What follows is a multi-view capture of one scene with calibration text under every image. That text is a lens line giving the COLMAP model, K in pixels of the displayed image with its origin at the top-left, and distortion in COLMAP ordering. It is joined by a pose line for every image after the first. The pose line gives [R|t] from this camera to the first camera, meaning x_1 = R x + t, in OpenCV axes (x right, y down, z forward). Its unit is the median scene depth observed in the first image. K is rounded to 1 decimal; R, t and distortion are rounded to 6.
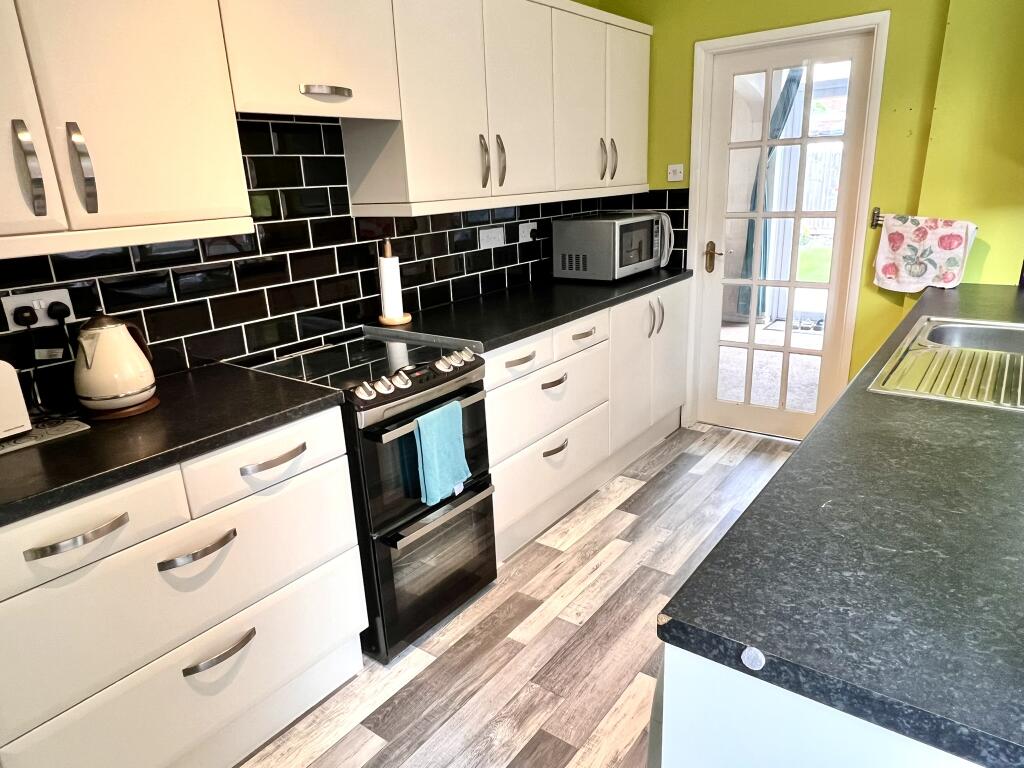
lens RADIAL K [[667.5, 0, 512.1], [0, 667.5, 390.1], [0, 0, 1]] dist [-0.002202, -0.000440]
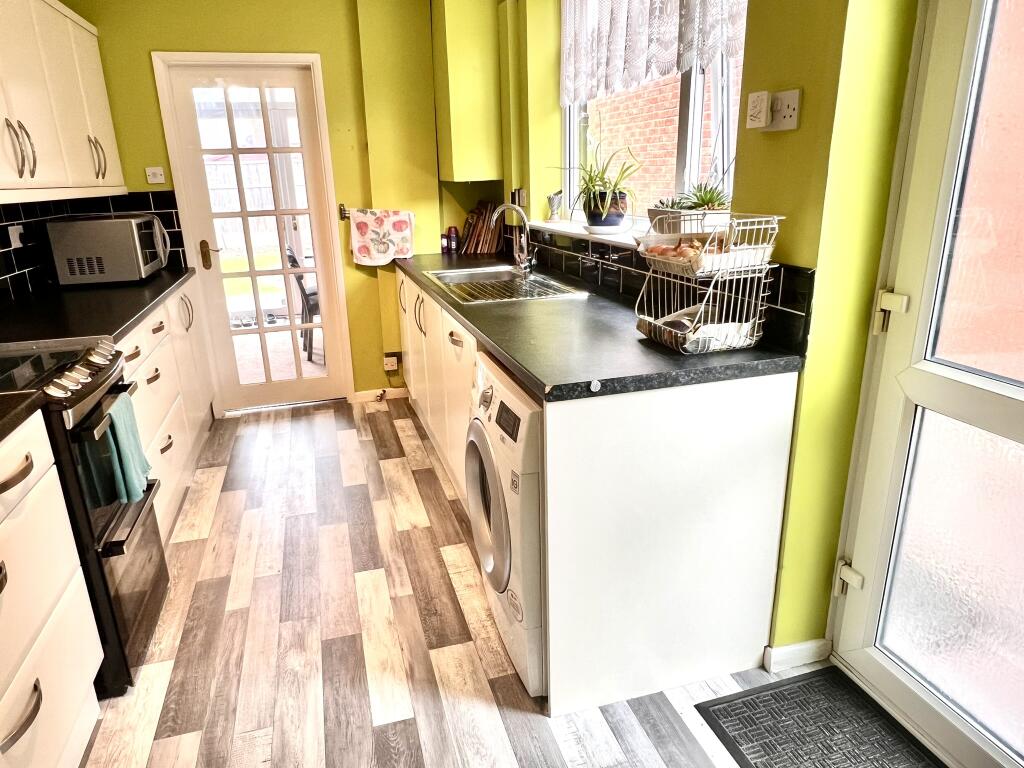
lens RADIAL K [[667.5, 0, 506.4], [0, 667.5, 383.8], [0, 0, 1]] dist [-0.002202, -0.000440]
pose [[0.601409, -0.211860, 0.770339, -0.351141], [0.244534, 0.966739, 0.074966, 0.047640], [-0.760599, 0.143289, 0.633212, -0.015596]]
